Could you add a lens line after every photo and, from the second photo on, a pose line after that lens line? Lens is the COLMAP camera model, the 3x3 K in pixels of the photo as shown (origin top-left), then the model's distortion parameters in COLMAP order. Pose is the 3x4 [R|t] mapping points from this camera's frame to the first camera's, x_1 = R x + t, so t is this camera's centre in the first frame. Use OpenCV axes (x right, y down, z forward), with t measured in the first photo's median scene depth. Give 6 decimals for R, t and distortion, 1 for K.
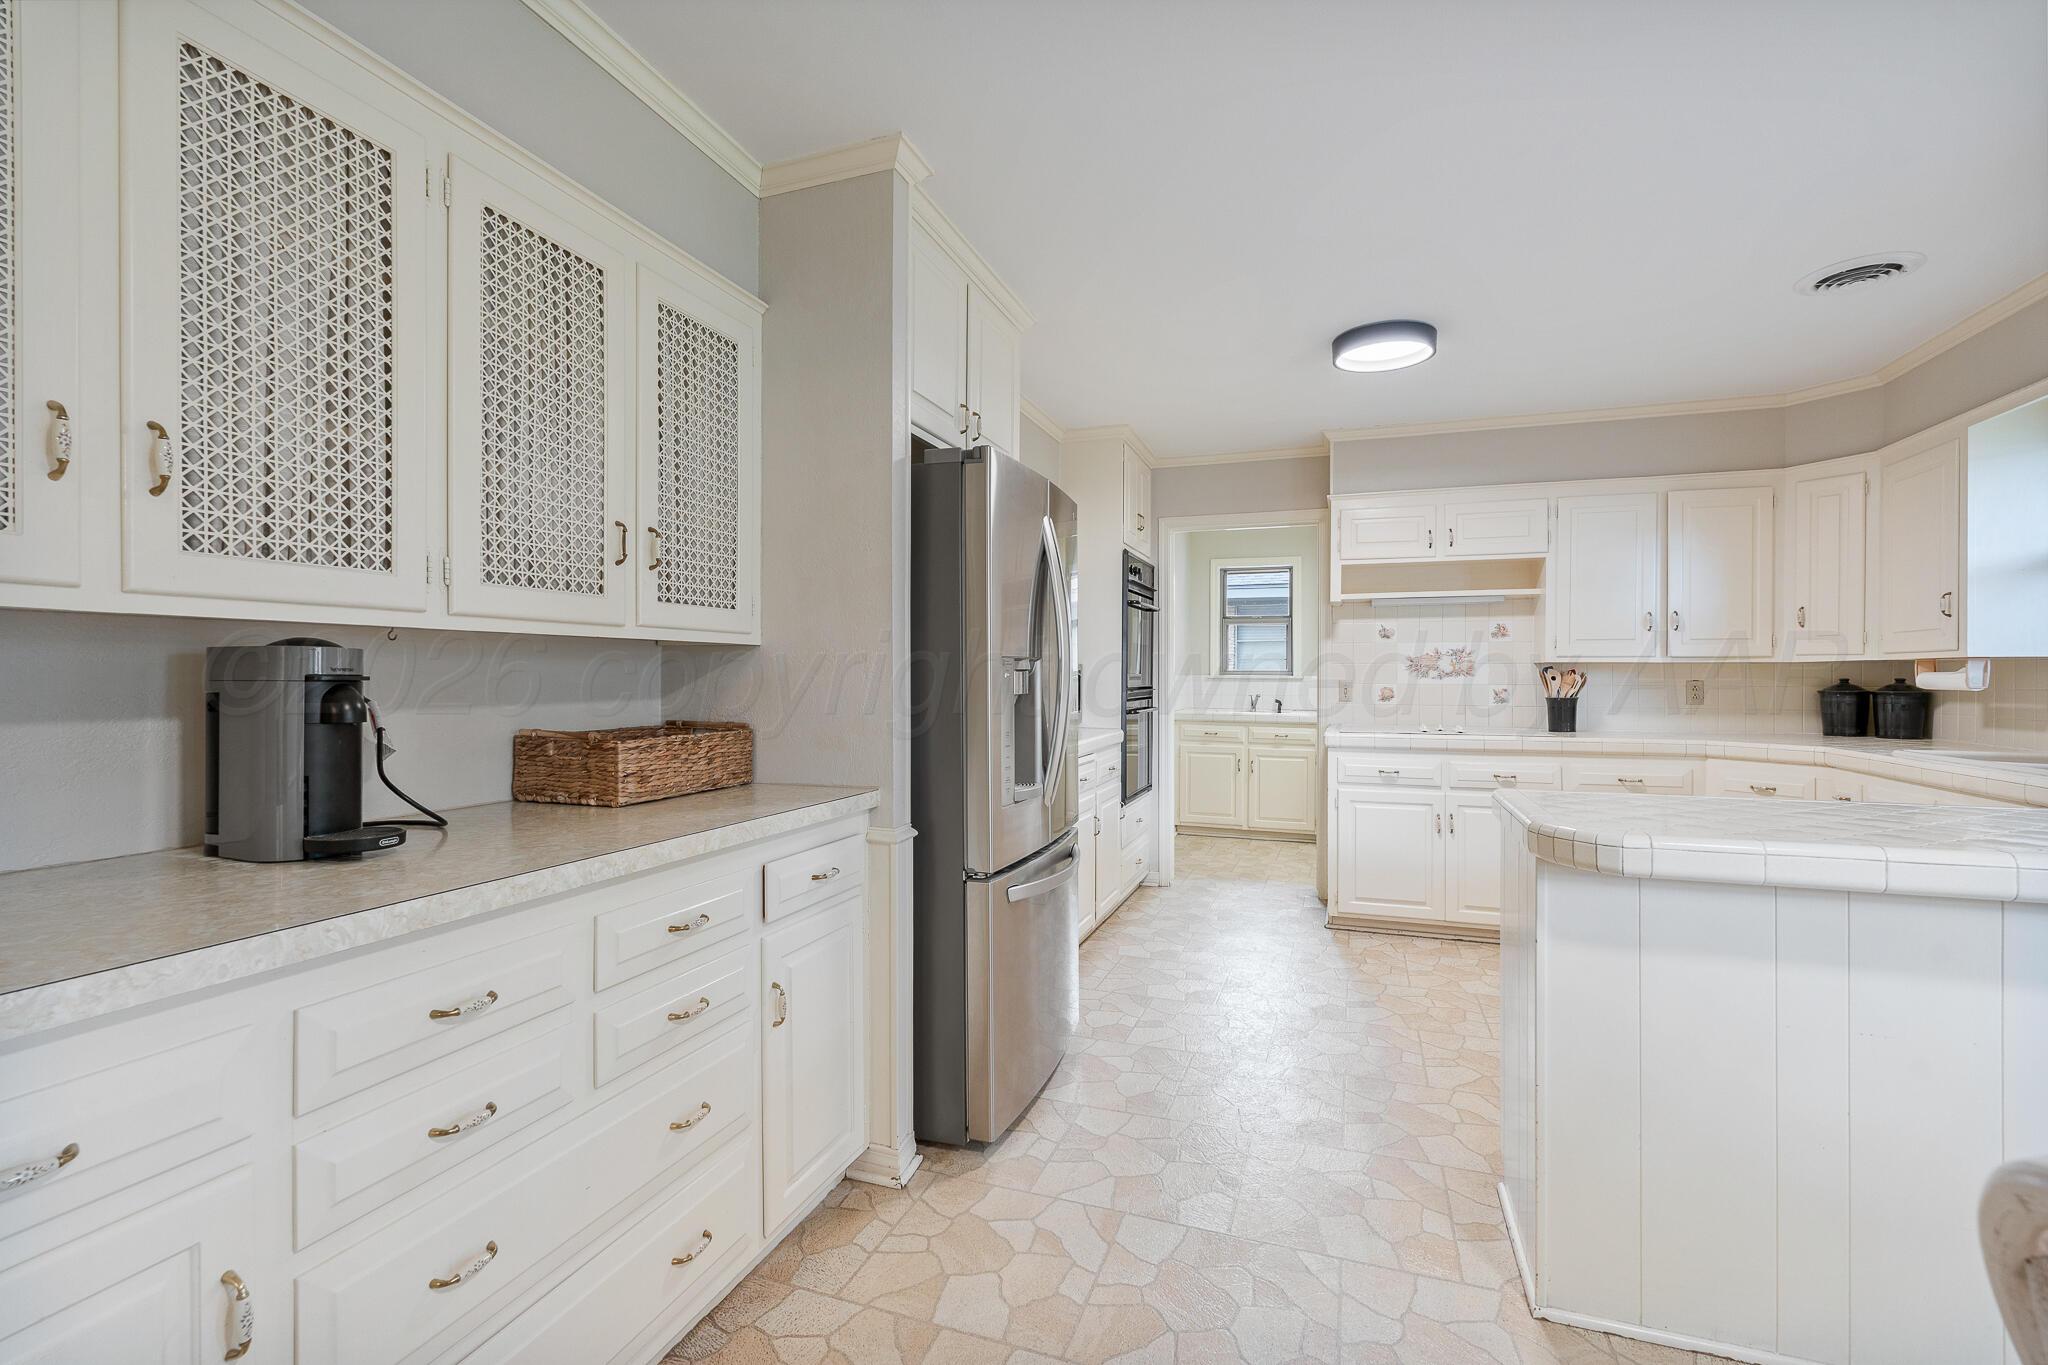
lens RADIAL K [[914.1, 0, 1025.1], [0, 914.1, 668.1], [0, 0, 1]] dist [-0.006527, 0.001545]
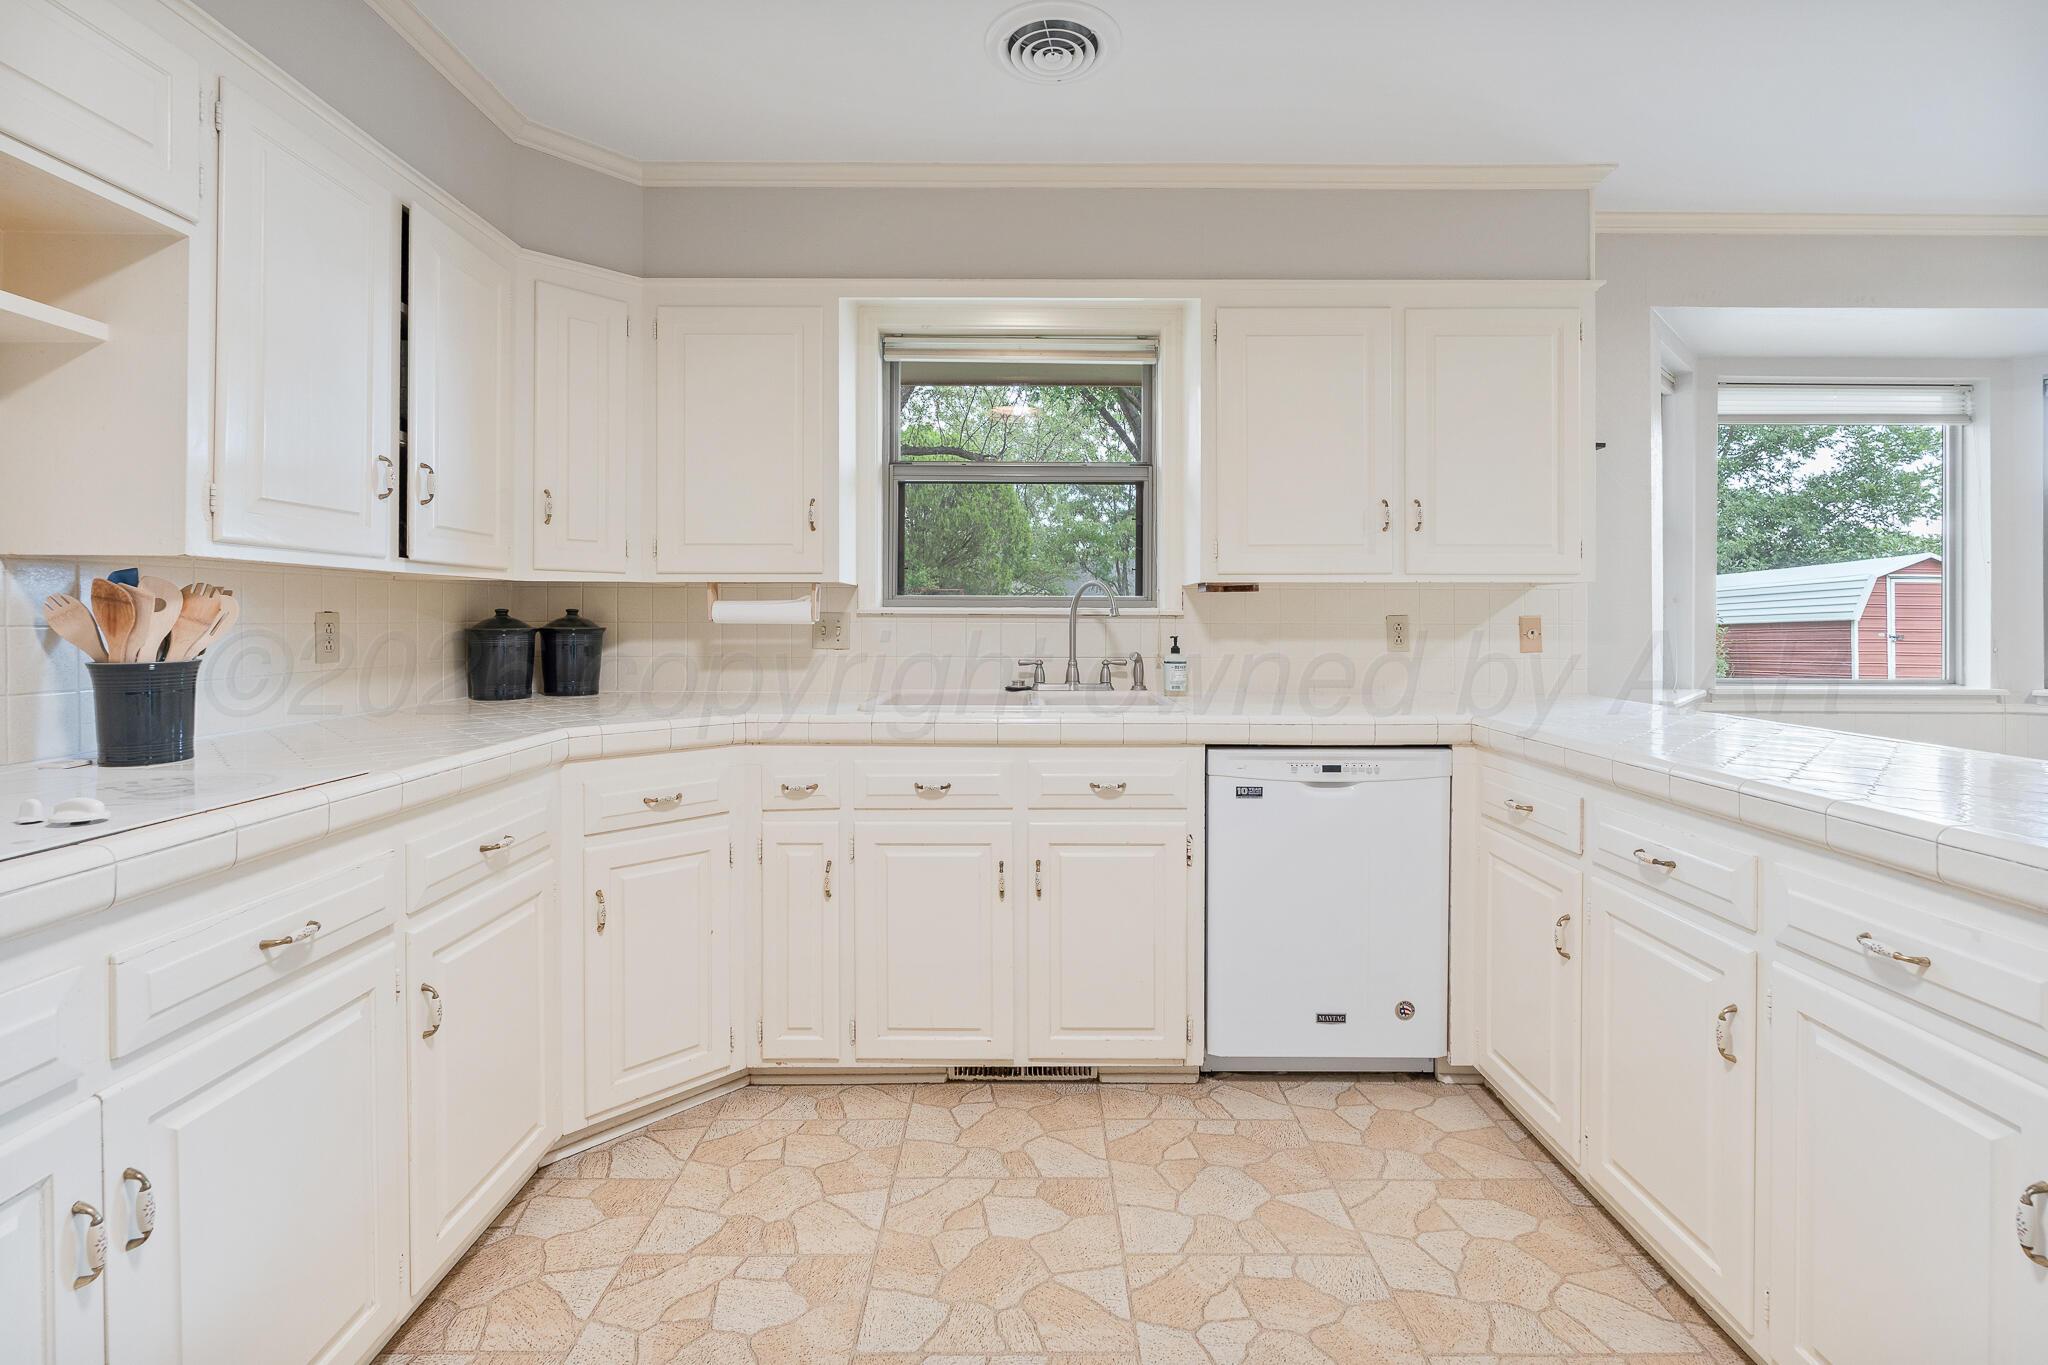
lens RADIAL K [[914.1, 0, 1057.3], [0, 914.1, 618.8], [0, 0, 1]] dist [-0.006527, 0.001545]
pose [[-0.345724, -0.005004, 0.938323, 0.155206], [-0.010121, 0.999947, 0.001604, 0.012776], [-0.938282, -0.008943, -0.345756, 0.819383]]
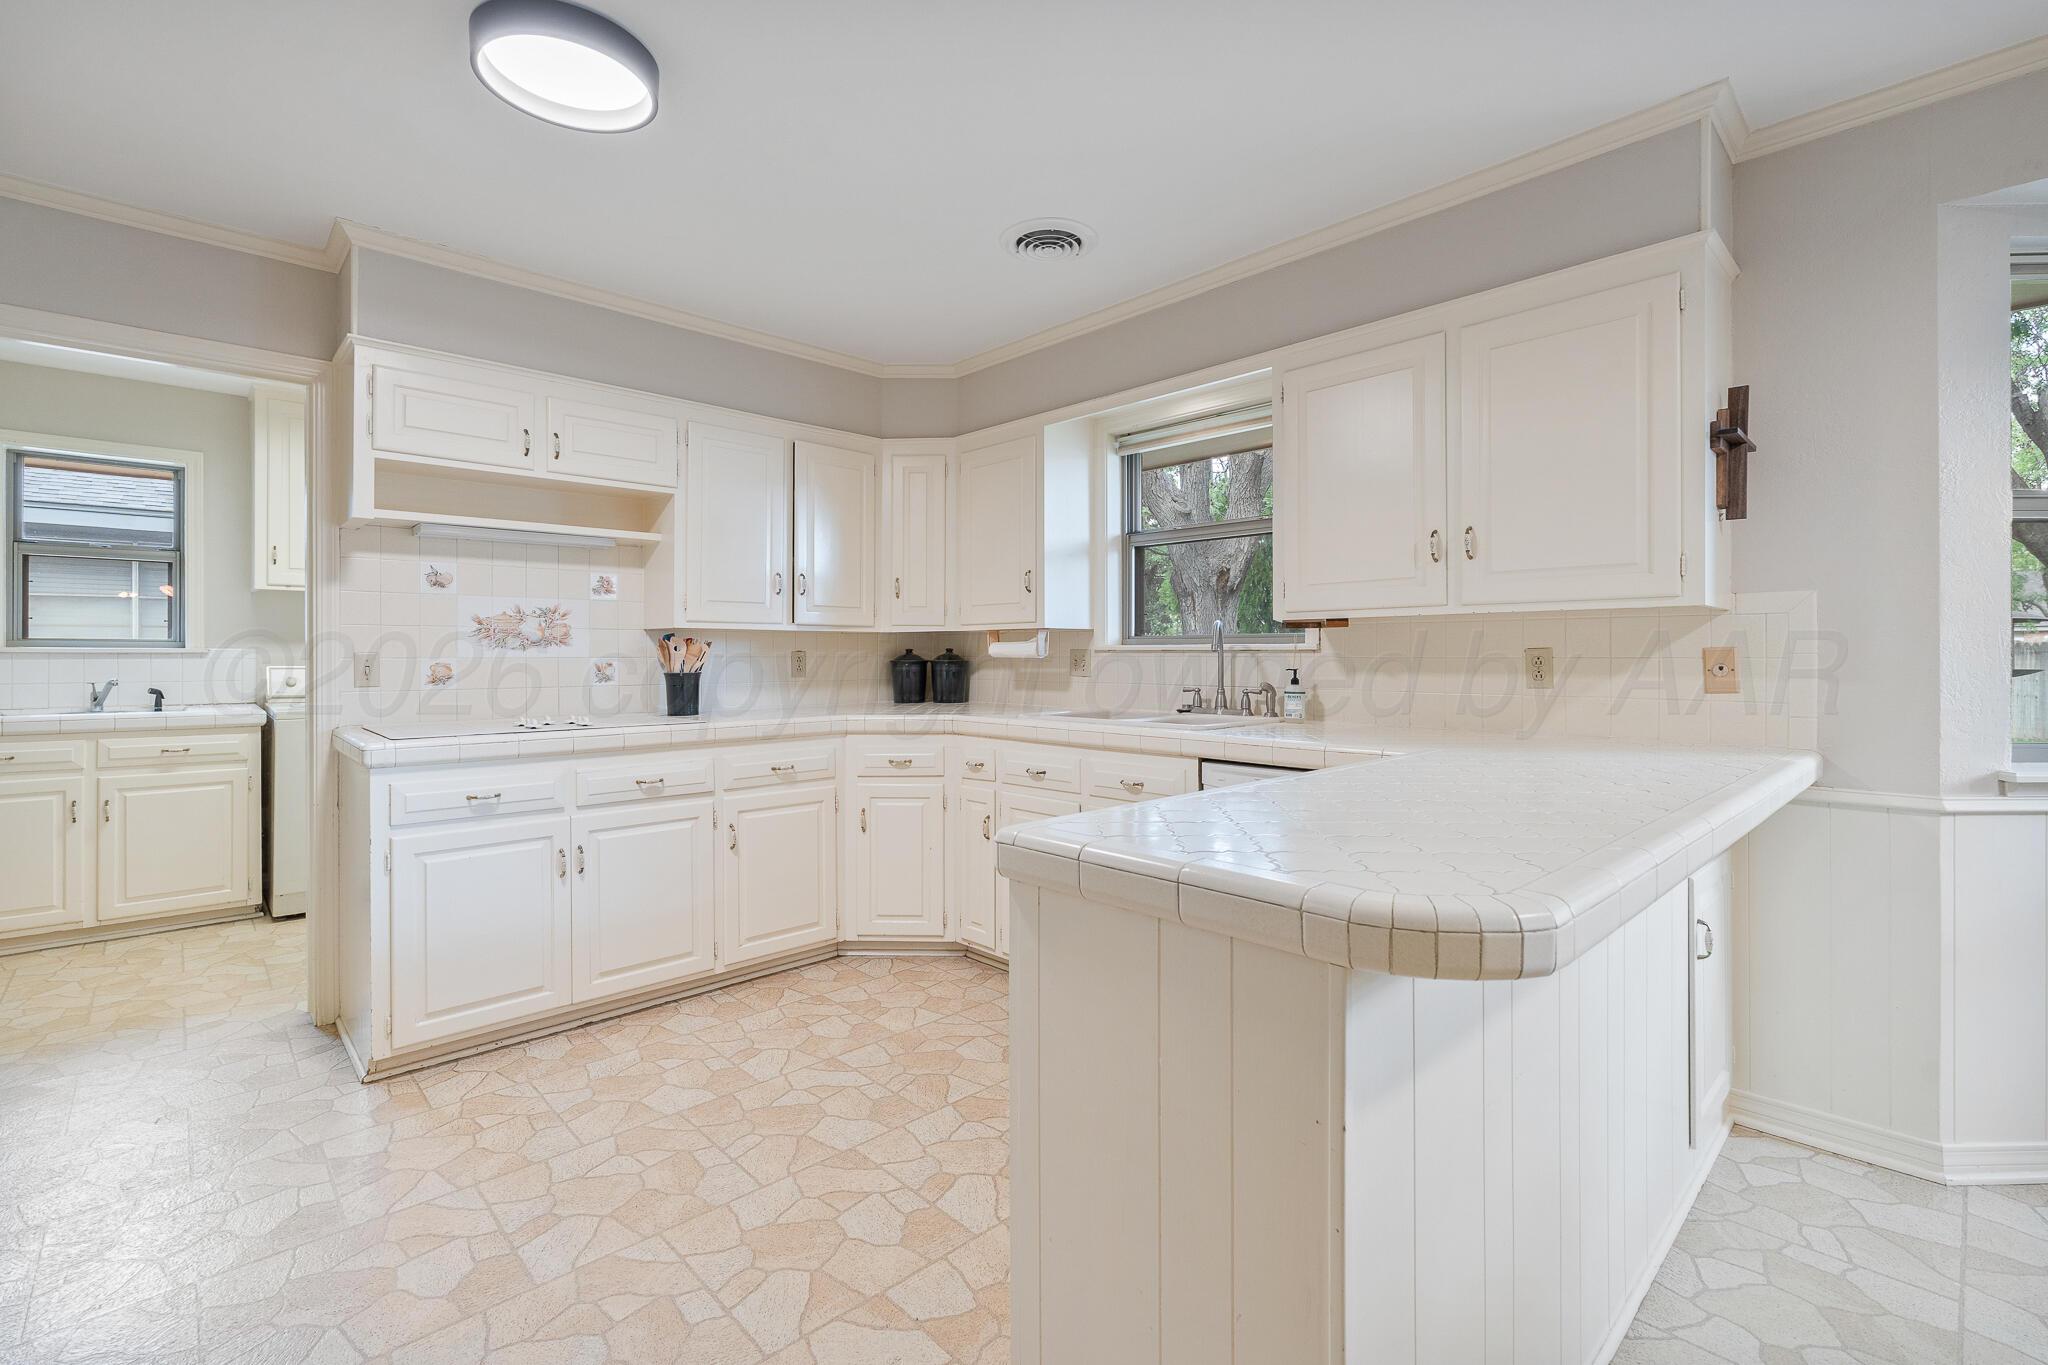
lens RADIAL K [[914.1, 0, 1037.9], [0, 914.1, 653.5], [0, 0, 1]] dist [-0.006527, 0.001545]
pose [[0.445211, -0.002563, 0.895422, 0.006895], [-0.003766, 0.999982, 0.004735, 0.010788], [-0.895418, -0.005480, 0.445193, 0.371387]]
